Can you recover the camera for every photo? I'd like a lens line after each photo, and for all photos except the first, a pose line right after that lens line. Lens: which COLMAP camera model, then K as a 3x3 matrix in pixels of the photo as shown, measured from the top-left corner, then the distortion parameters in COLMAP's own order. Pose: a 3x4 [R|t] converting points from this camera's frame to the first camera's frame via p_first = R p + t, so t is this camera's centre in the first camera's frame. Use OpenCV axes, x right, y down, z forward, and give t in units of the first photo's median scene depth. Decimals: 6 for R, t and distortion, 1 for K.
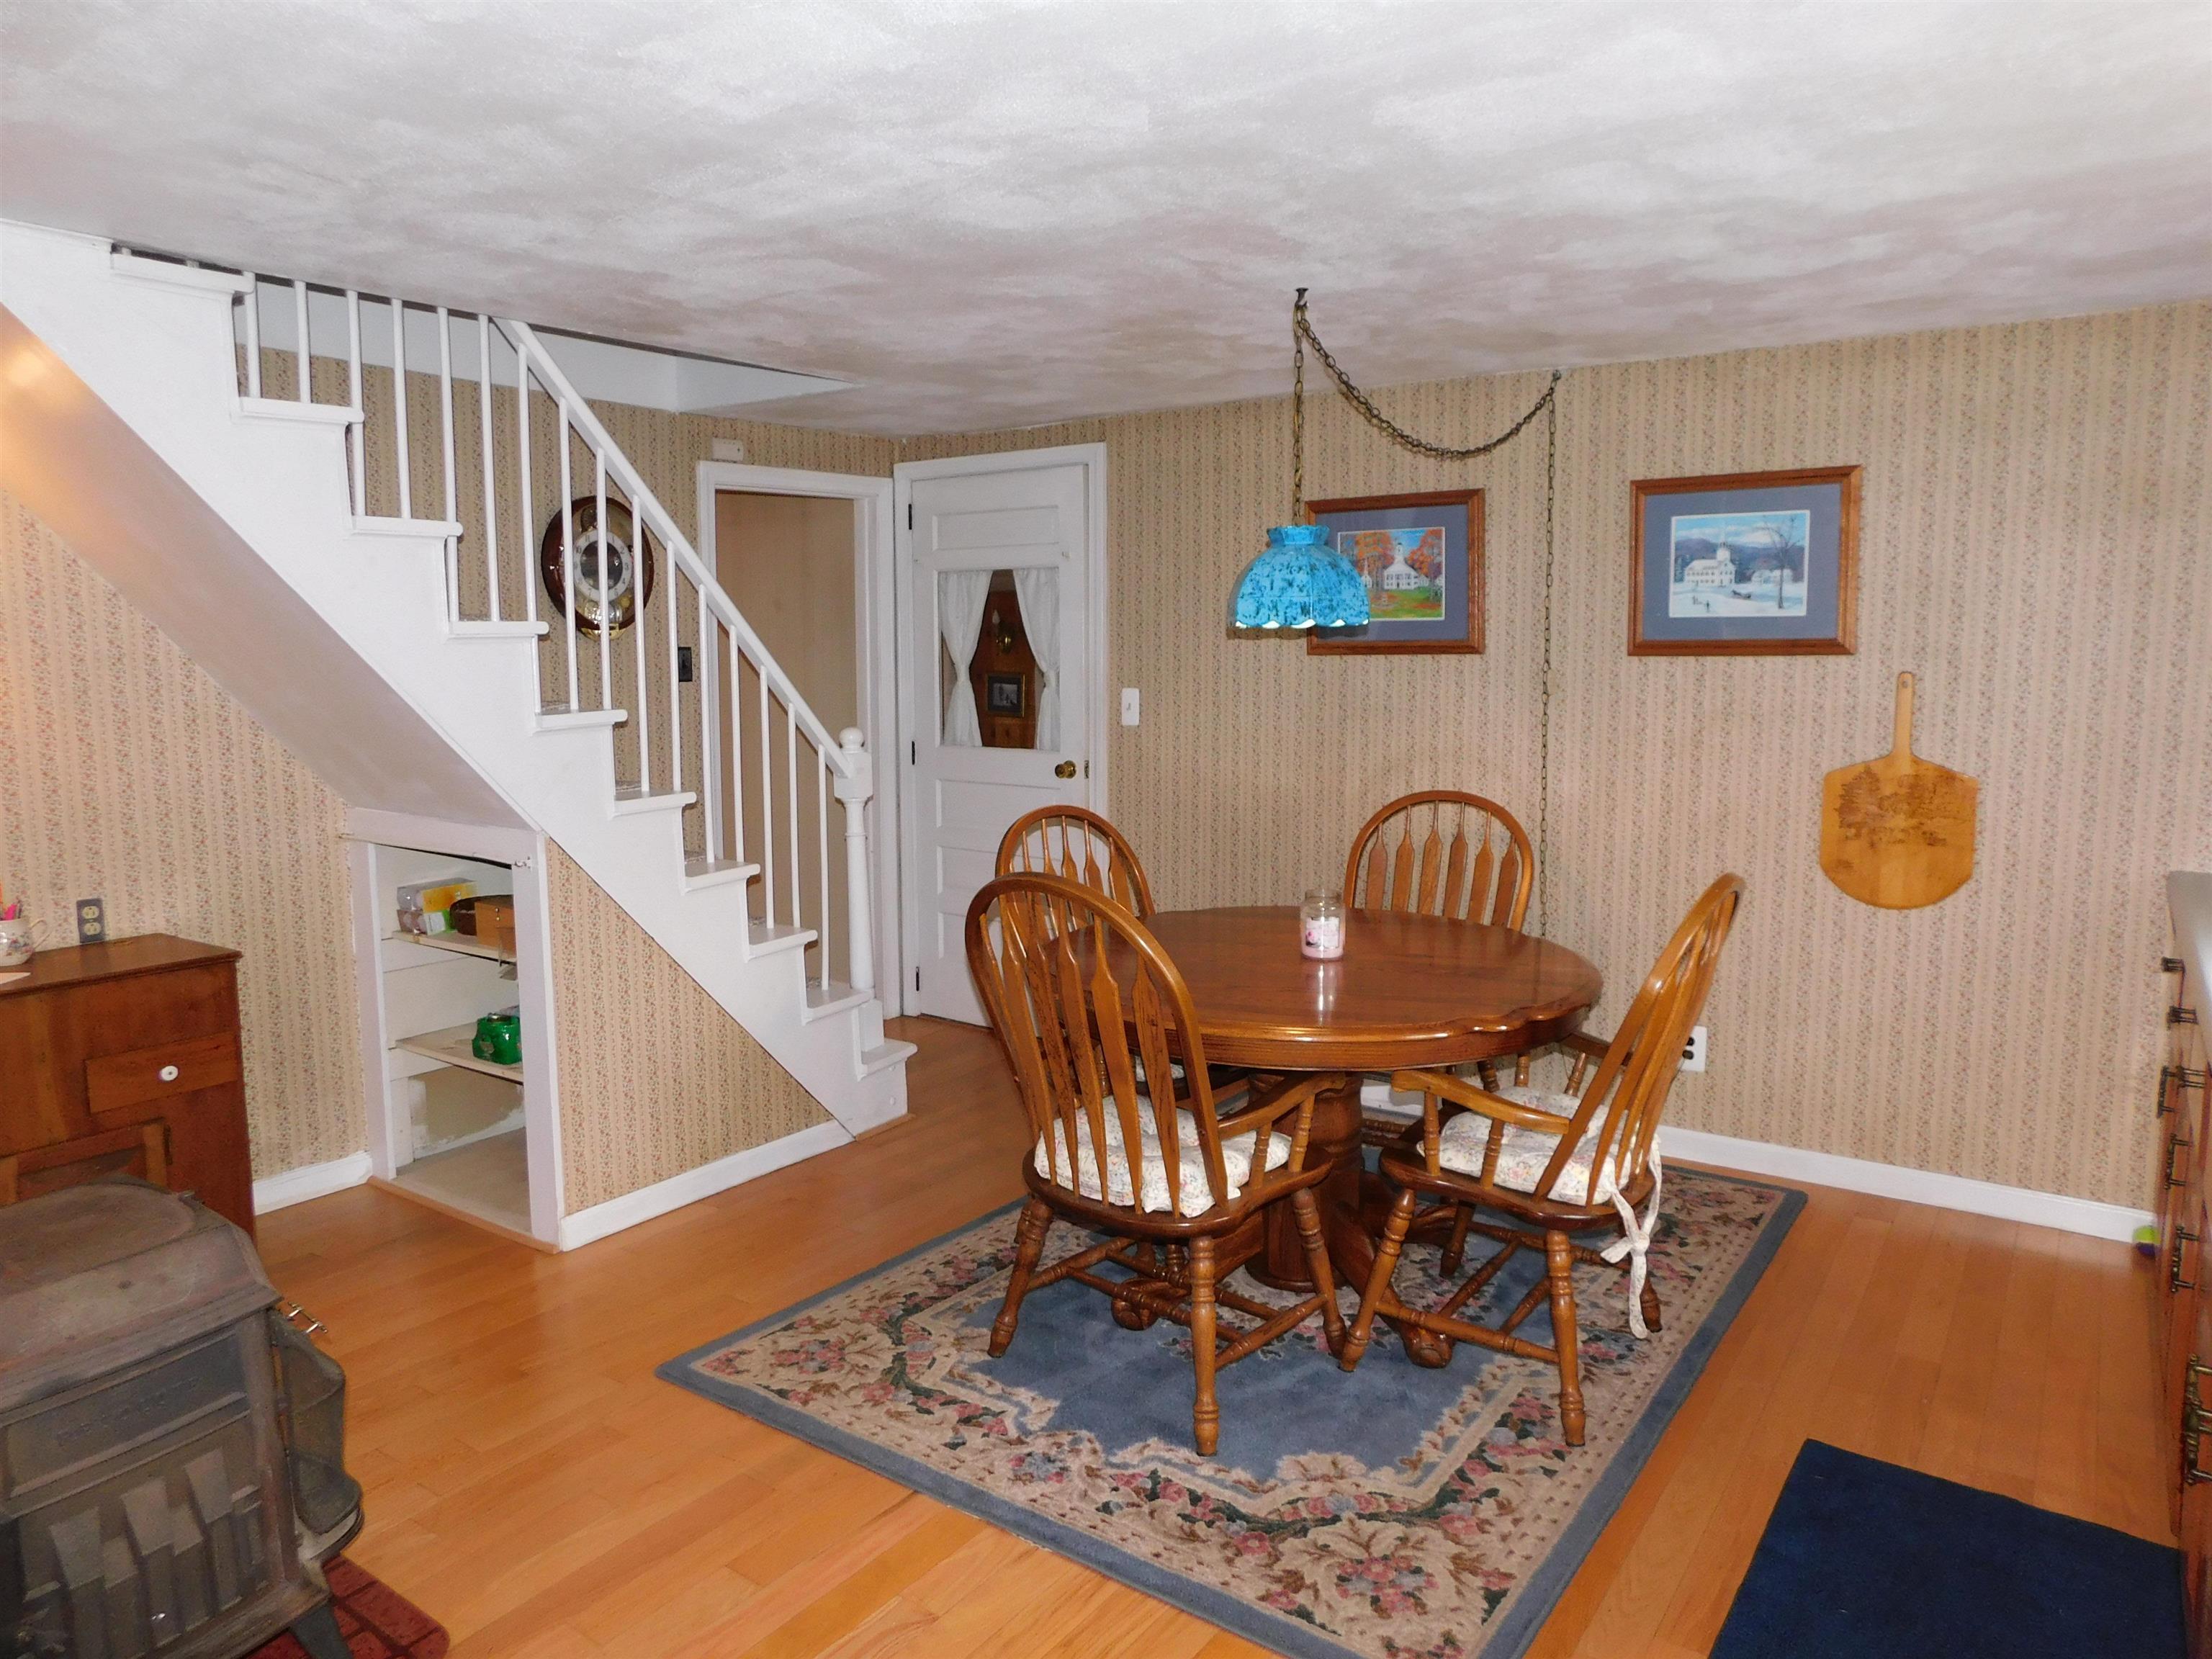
lens RADIAL K [[1448.7, 0, 1113.4], [0, 1448.7, 821.8], [0, 0, 1]] dist [-0.078244, 0.059264]
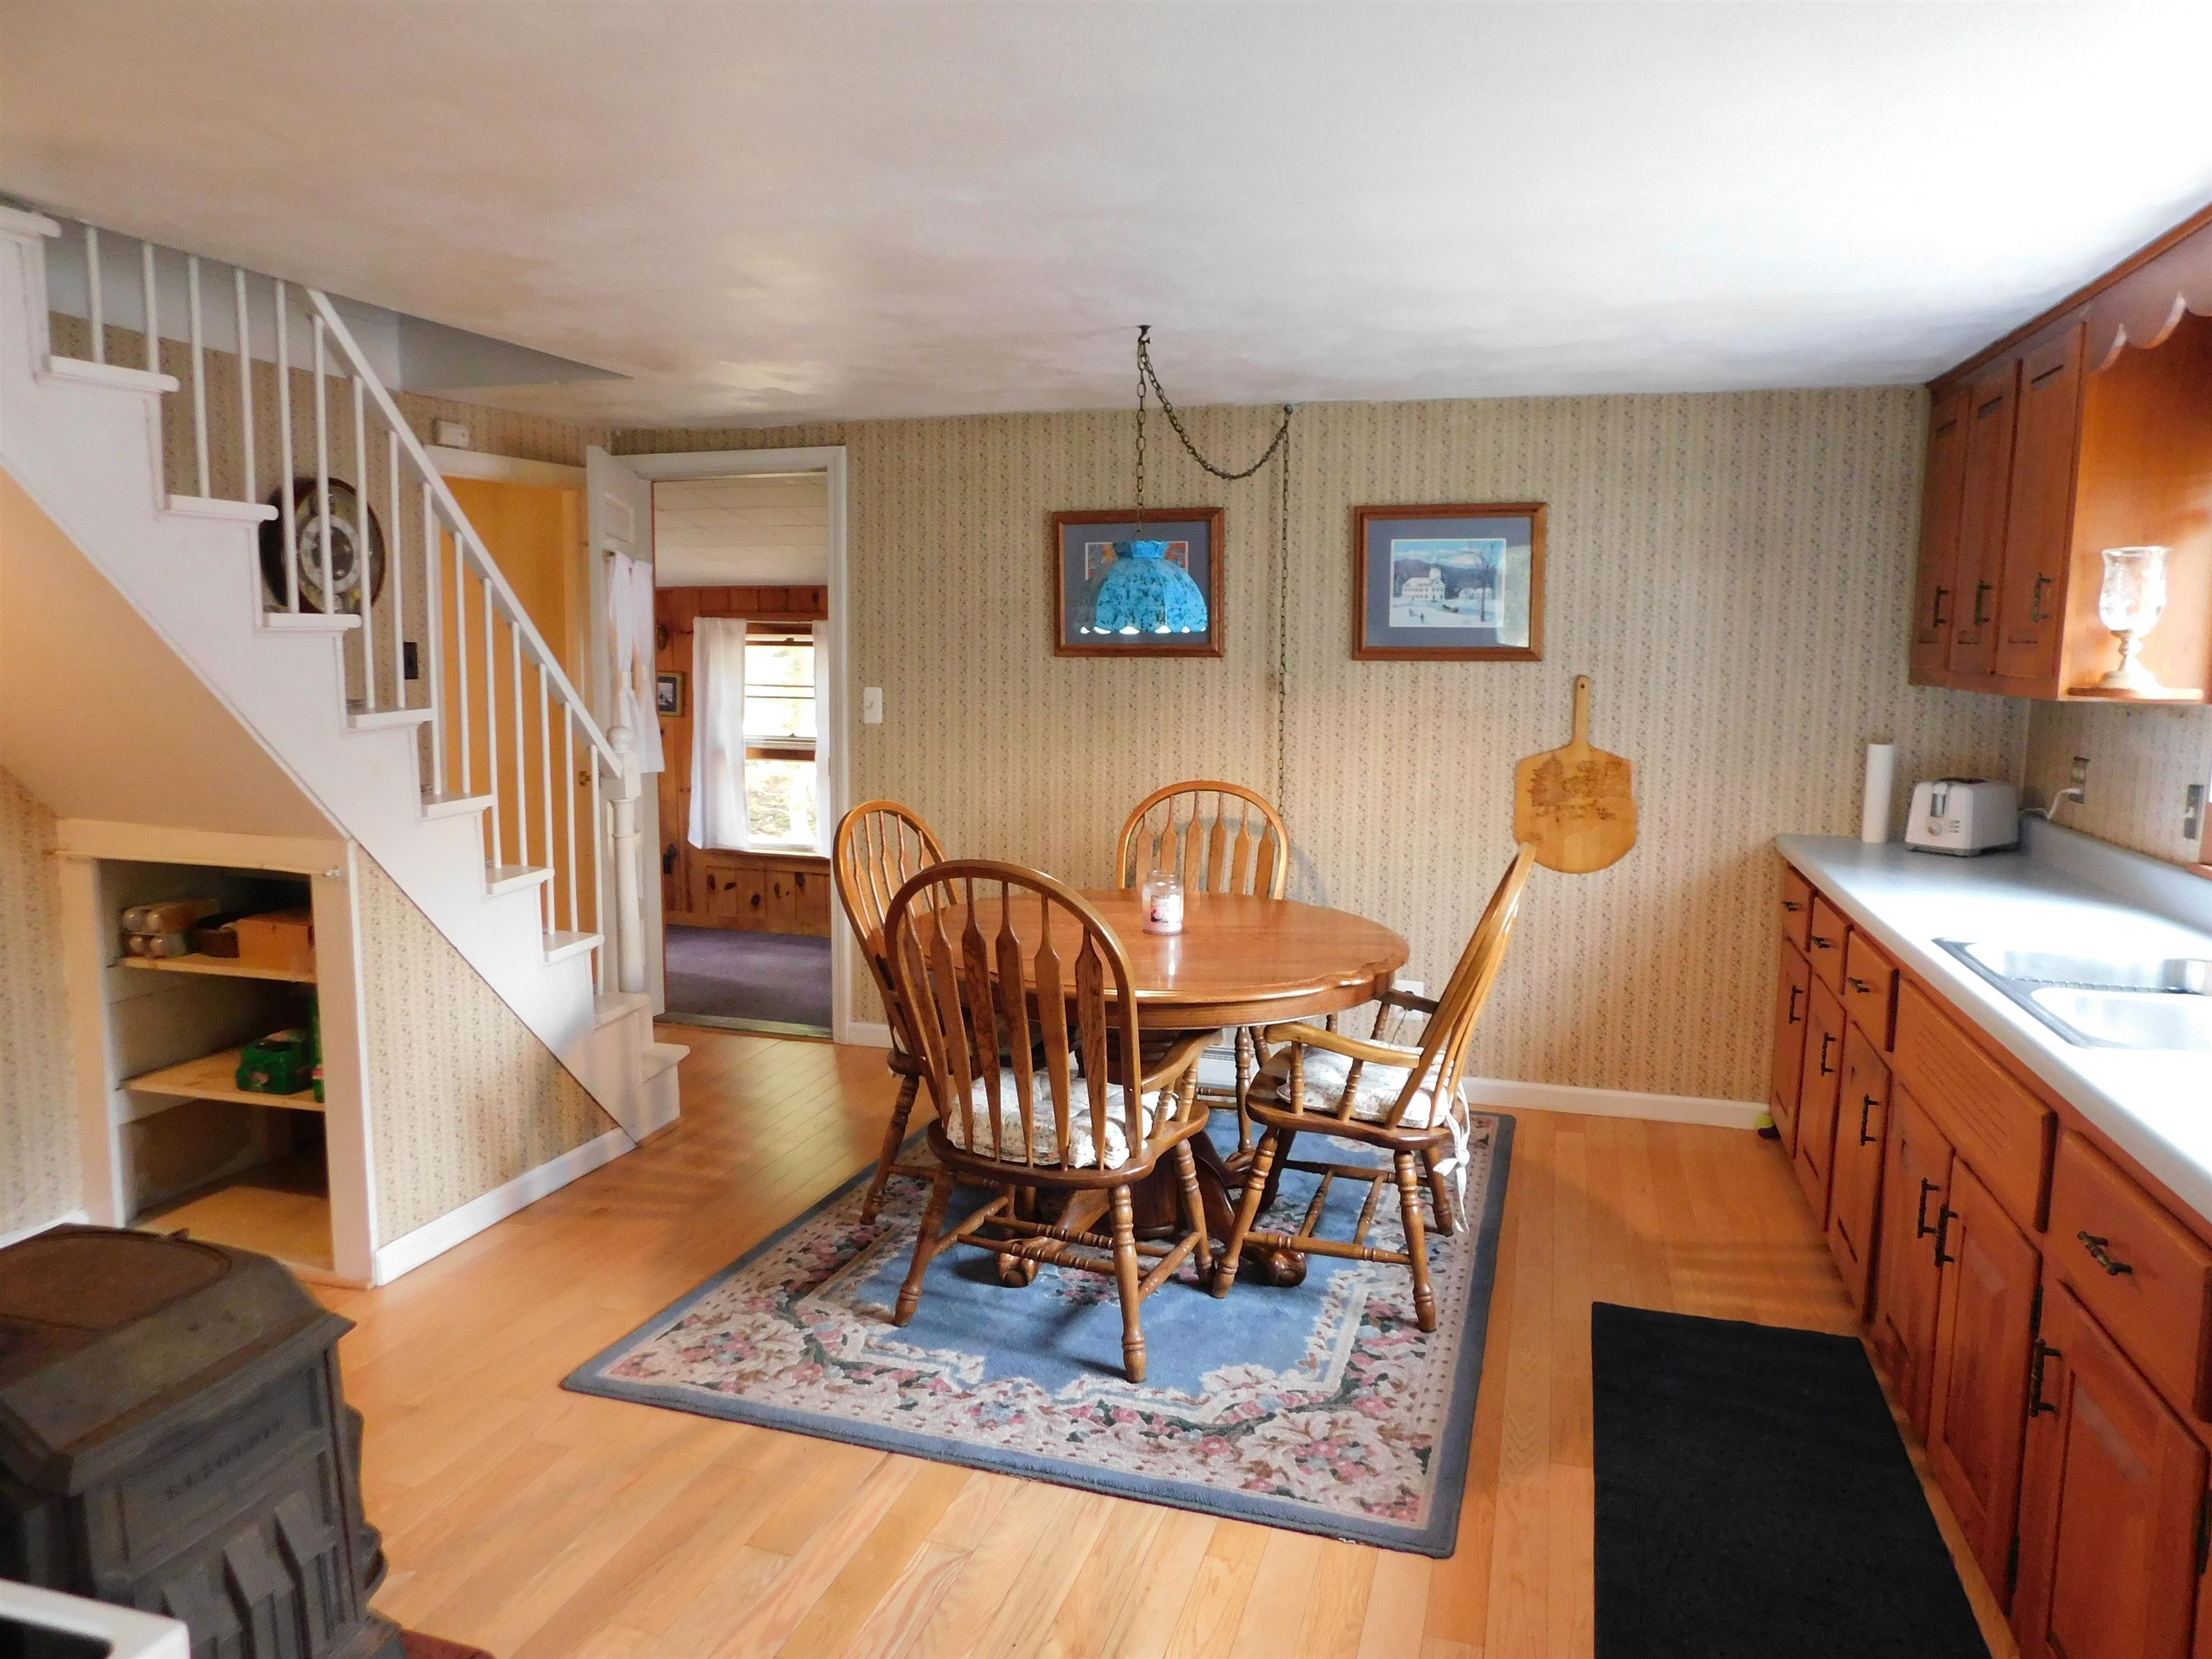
lens RADIAL K [[1448.7, 0, 1113.4], [0, 1448.7, 821.8], [0, 0, 1]] dist [-0.078244, 0.059264]
pose [[0.950843, -0.024120, 0.308733, -0.242511], [0.023775, 0.999705, 0.004880, 0.003488], [-0.308760, 0.002700, 0.951136, -0.042547]]
